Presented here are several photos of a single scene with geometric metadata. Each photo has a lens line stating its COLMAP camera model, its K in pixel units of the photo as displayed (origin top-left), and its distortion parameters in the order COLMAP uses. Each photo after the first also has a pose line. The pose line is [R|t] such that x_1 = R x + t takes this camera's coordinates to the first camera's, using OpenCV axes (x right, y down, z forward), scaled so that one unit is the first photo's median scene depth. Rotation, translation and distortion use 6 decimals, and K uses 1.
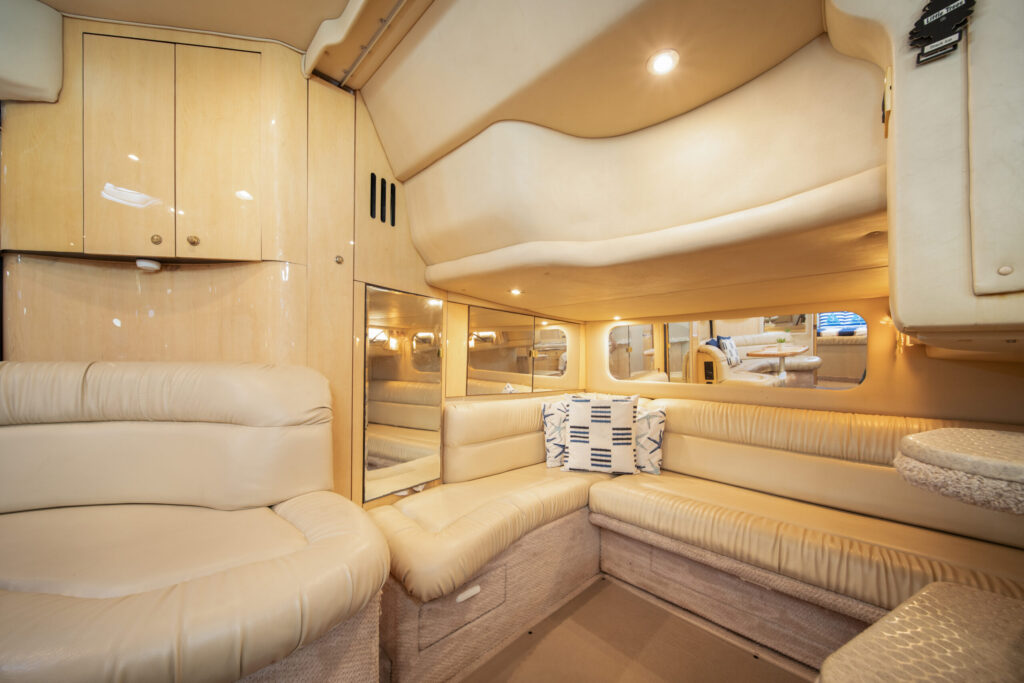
lens RADIAL K [[366.2, 0, 509.9], [0, 366.2, 352.0], [0, 0, 1]] dist [0.000687, 0.000044]
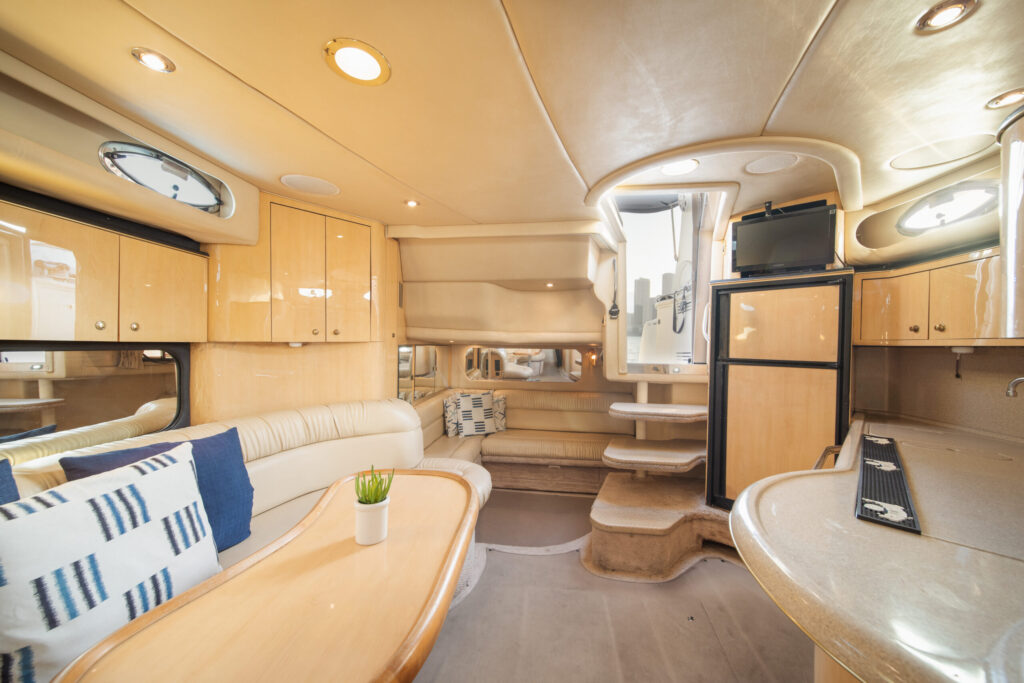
lens RADIAL K [[366.2, 0, 511.5], [0, 366.2, 337.5], [0, 0, 1]] dist [0.000687, 0.000044]
pose [[0.800886, 0.003173, 0.598809, -0.687781], [-0.017163, 0.999697, 0.017658, -0.179159], [-0.598571, -0.024419, 0.800697, -0.506551]]
